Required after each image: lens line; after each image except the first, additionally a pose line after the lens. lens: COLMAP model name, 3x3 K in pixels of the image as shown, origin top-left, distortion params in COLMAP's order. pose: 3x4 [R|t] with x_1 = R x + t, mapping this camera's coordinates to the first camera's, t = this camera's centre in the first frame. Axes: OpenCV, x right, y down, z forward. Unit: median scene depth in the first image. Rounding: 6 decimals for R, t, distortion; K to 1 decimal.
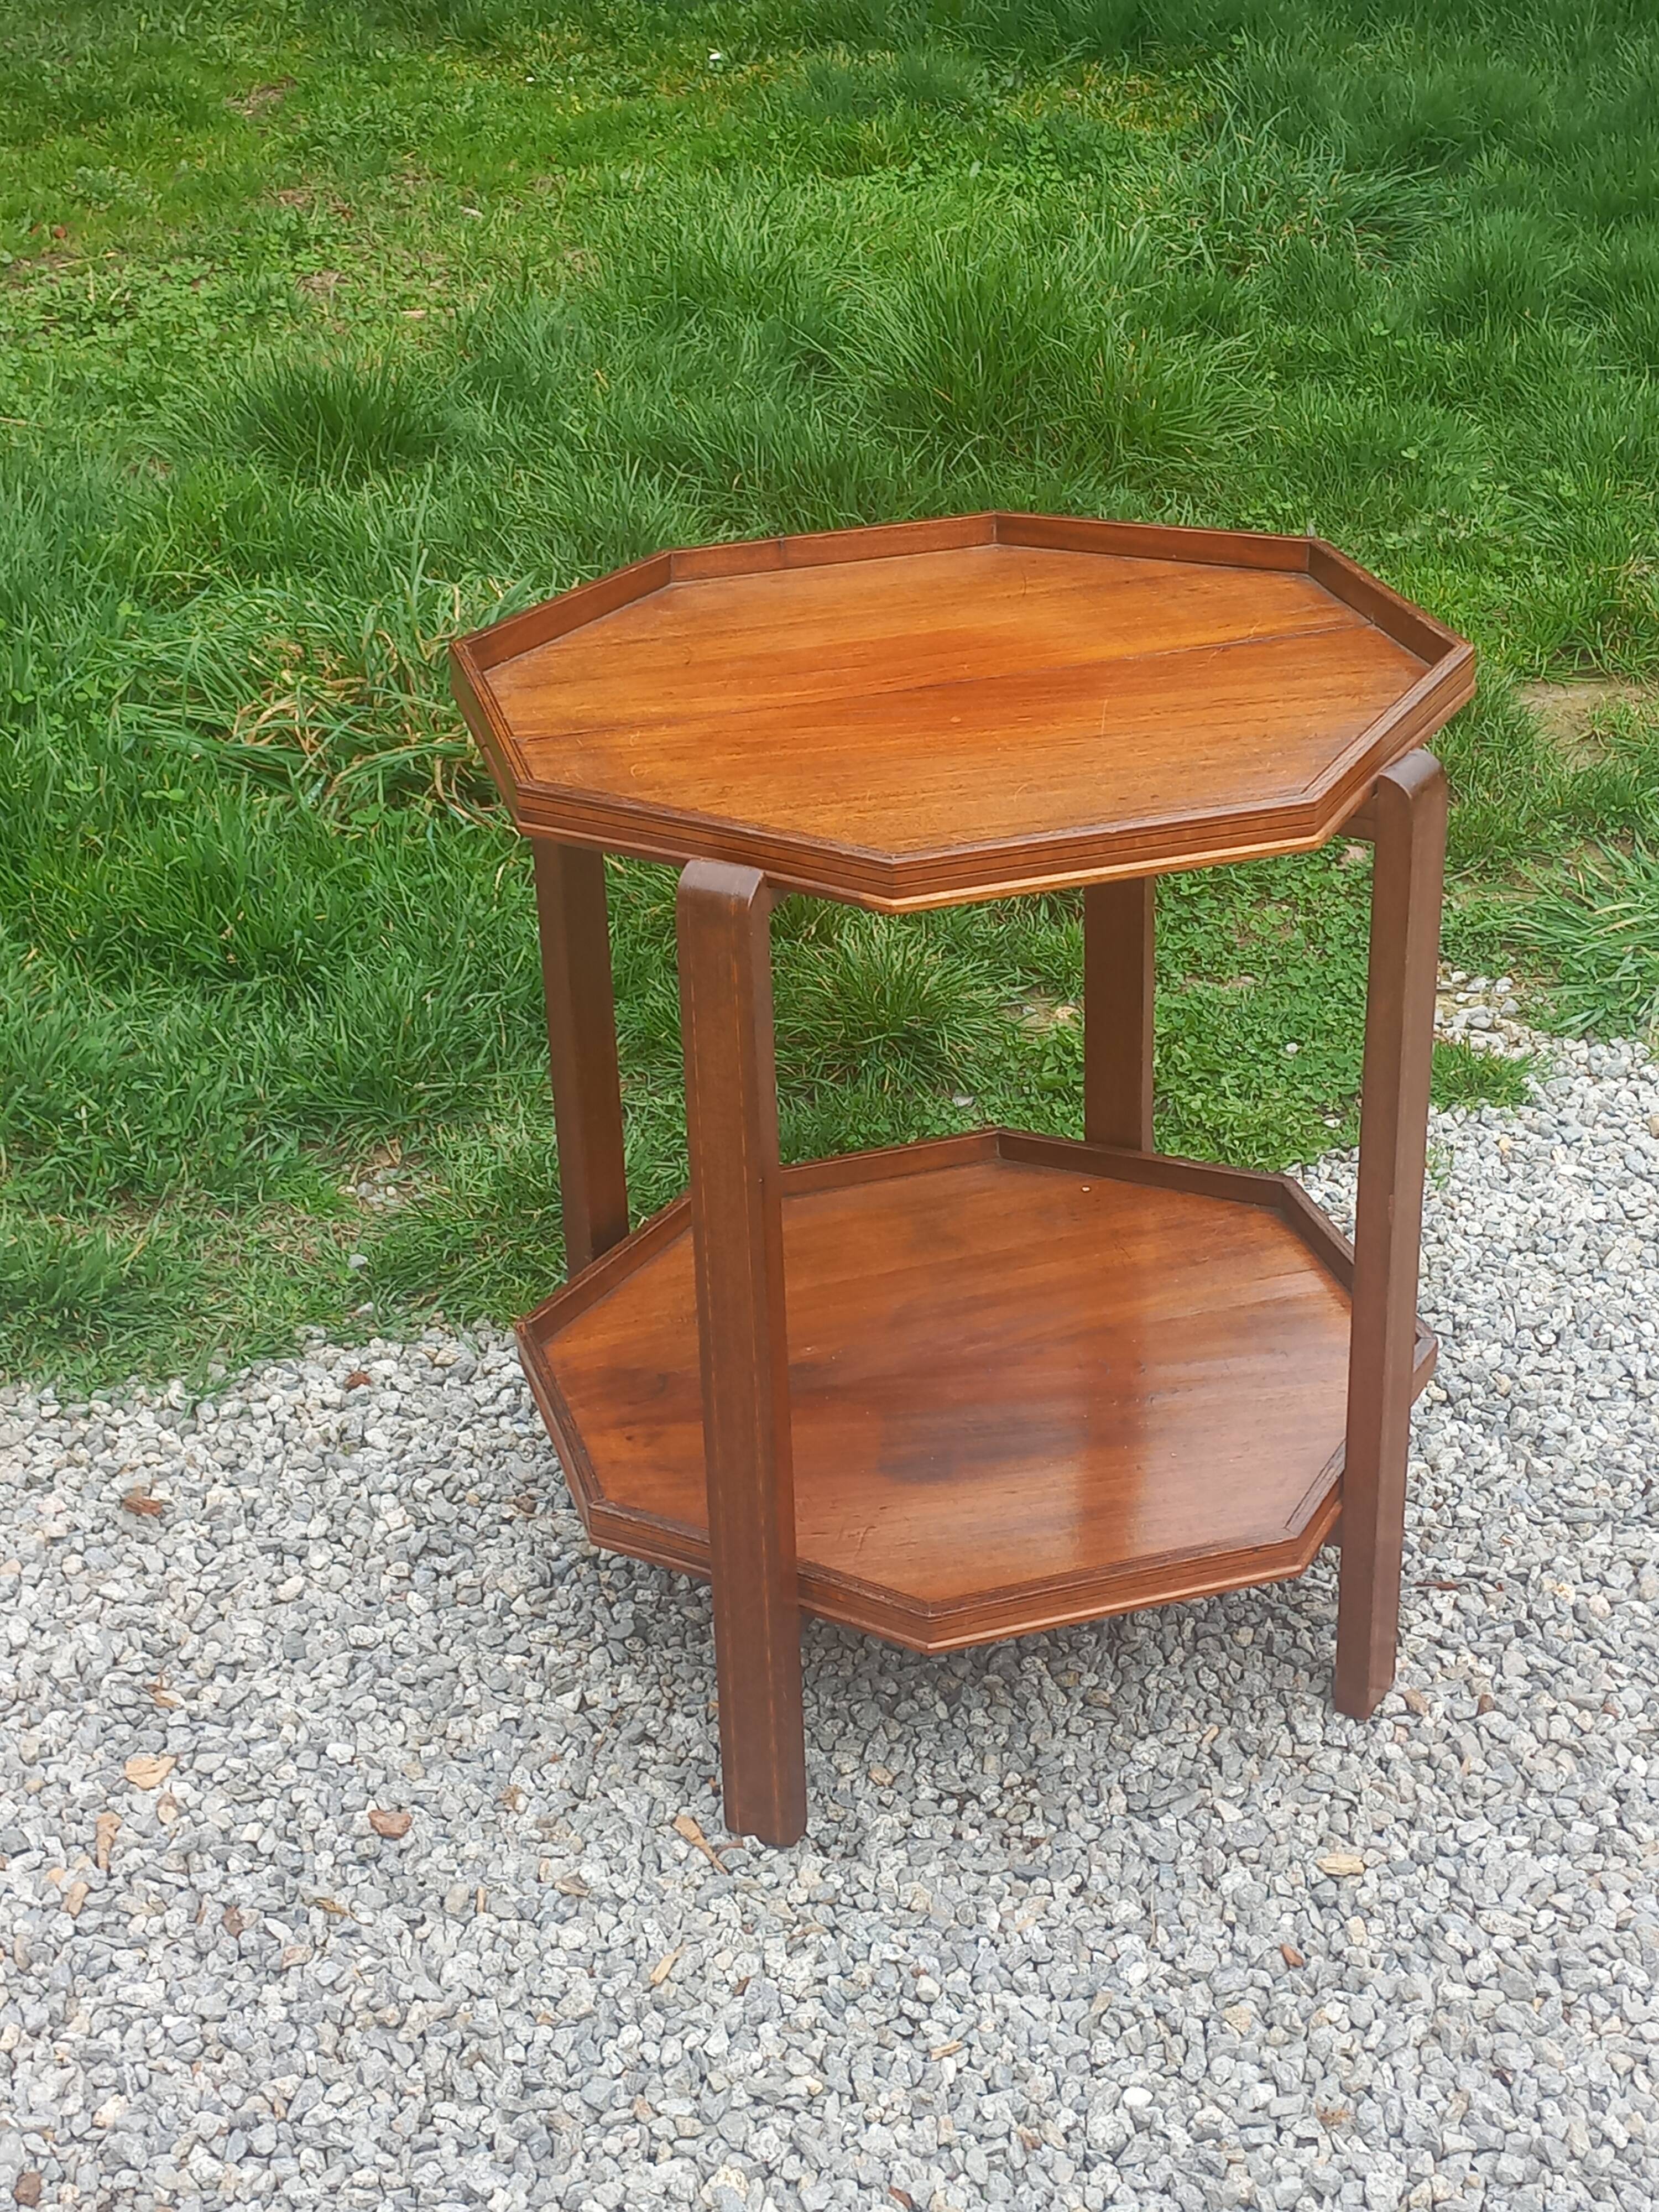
lens RADIAL K [[3180.5, 0, 803.9], [0, 3180.5, 1057.7], [0, 0, 1]] dist [0.079433, 0.000000]
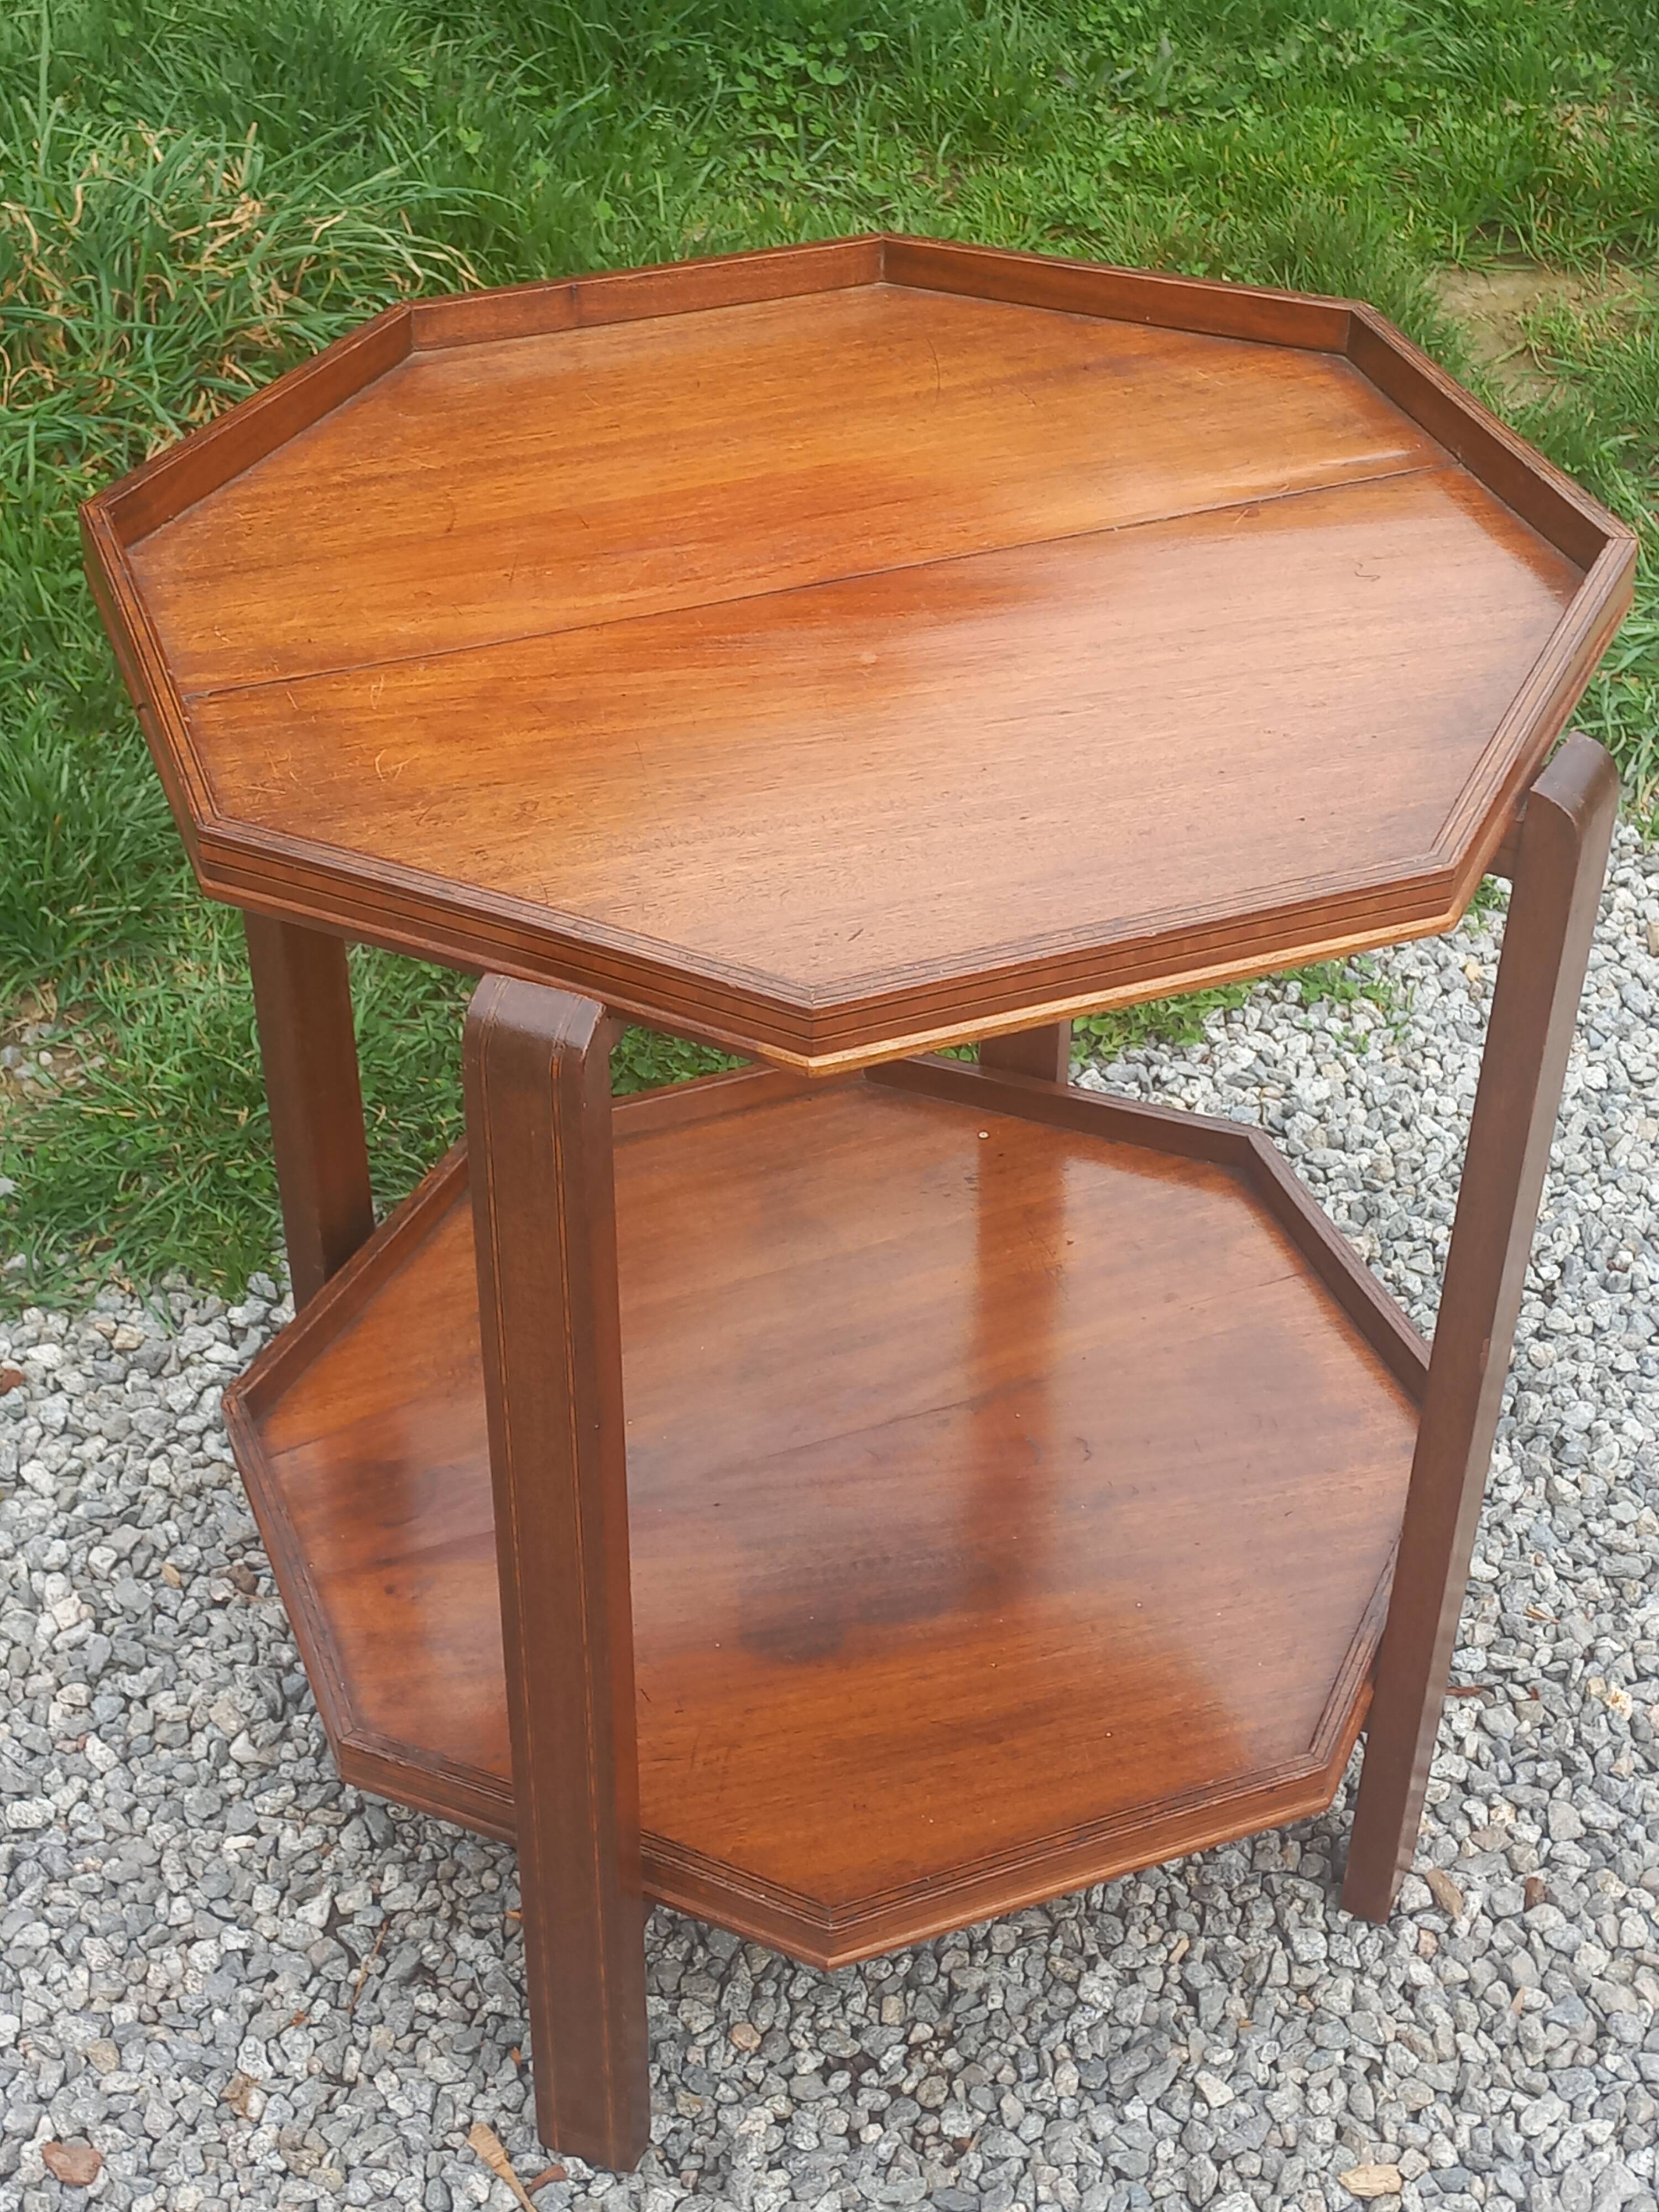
lens RADIAL K [[3180.5, 0, 823.1], [0, 3180.5, 1066.8], [0, 0, 1]] dist [0.079433, 0.000000]
pose [[0.995045, -0.021888, 0.096987, -0.022270], [0.002200, 0.980076, 0.198610, -0.127293], [-0.099402, -0.197412, 0.975268, 0.280151]]
